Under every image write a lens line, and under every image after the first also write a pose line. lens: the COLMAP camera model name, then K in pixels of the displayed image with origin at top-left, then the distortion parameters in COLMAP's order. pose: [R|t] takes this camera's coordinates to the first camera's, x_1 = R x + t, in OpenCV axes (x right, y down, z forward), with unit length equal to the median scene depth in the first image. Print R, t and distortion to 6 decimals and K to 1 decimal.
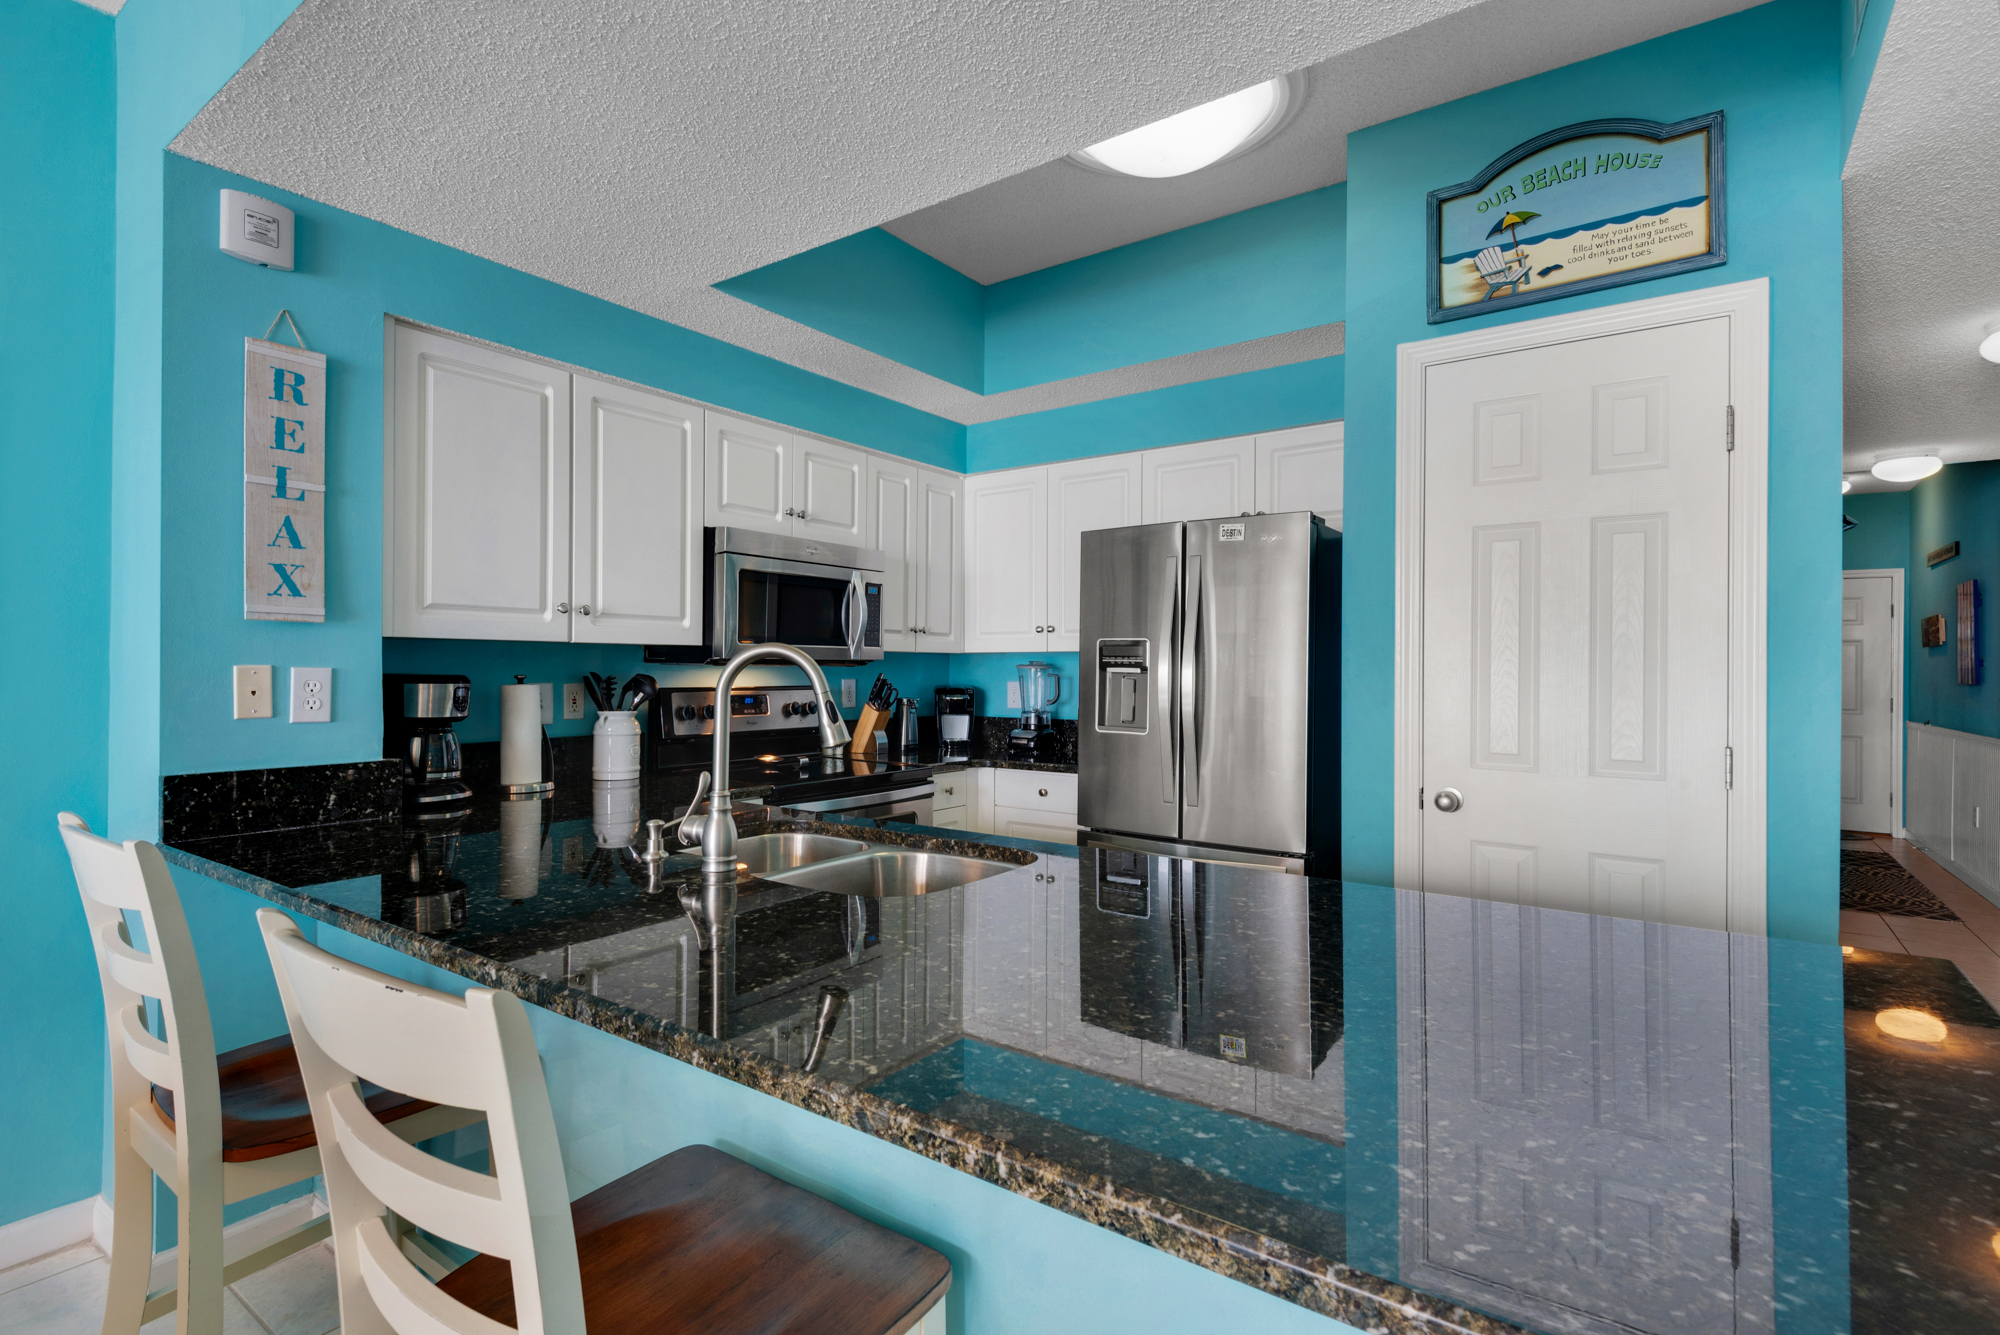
lens RADIAL K [[952.7, 0, 1000.0], [0, 952.7, 667.5], [0, 0, 1]] dist [0.037285, -0.024877]
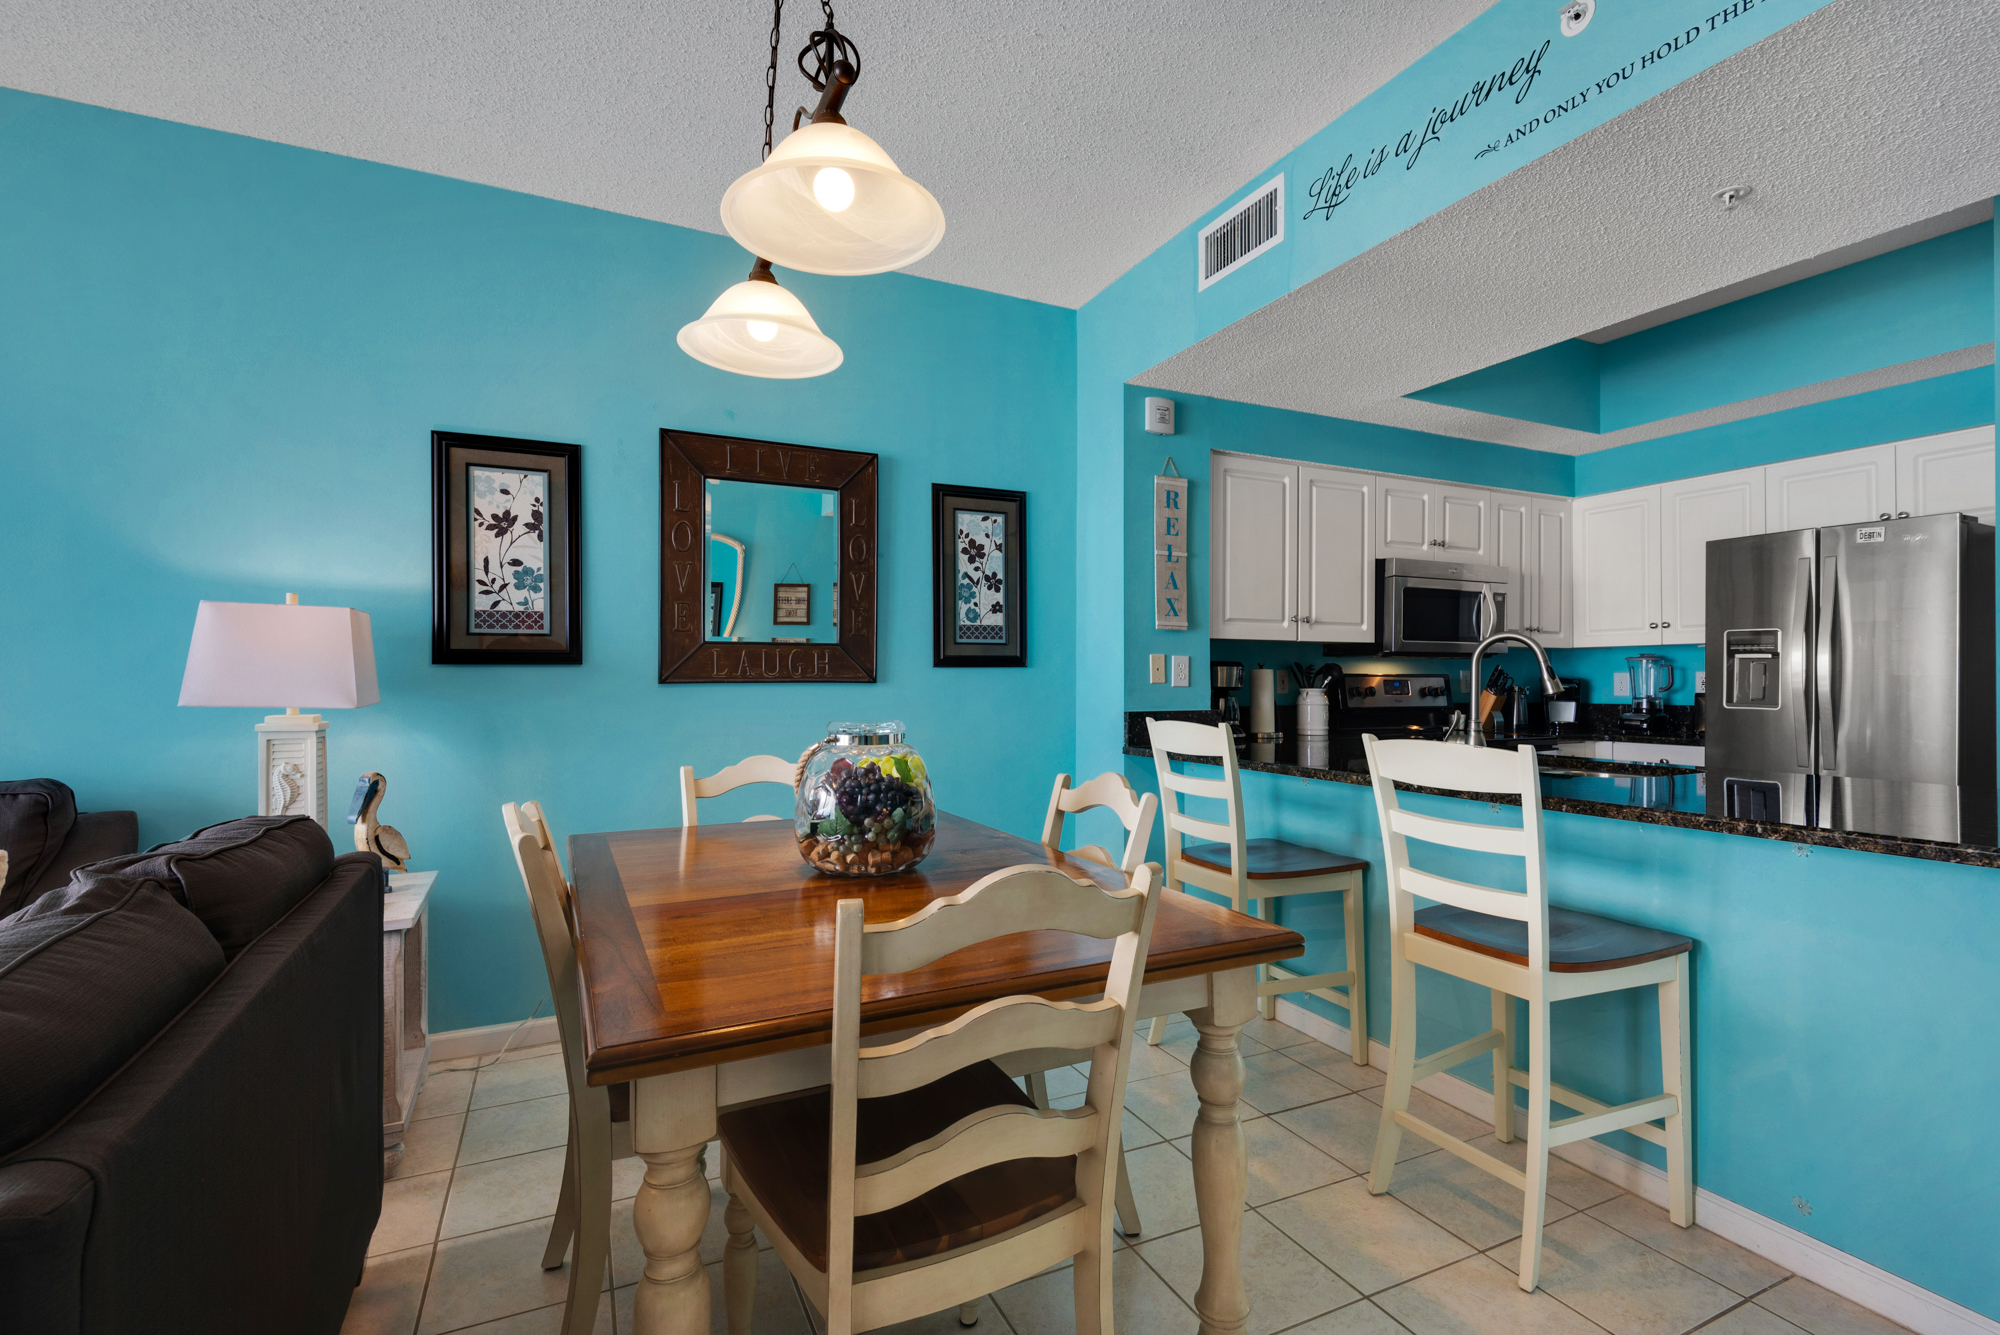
lens RADIAL K [[952.7, 0, 1000.0], [0, 952.7, 667.5], [0, 0, 1]] dist [0.037285, -0.024877]
pose [[0.879766, -0.008022, -0.475338, -0.125682], [0.001118, 0.999890, -0.014804, 0.034225], [0.475405, 0.012492, 0.879678, -0.510388]]
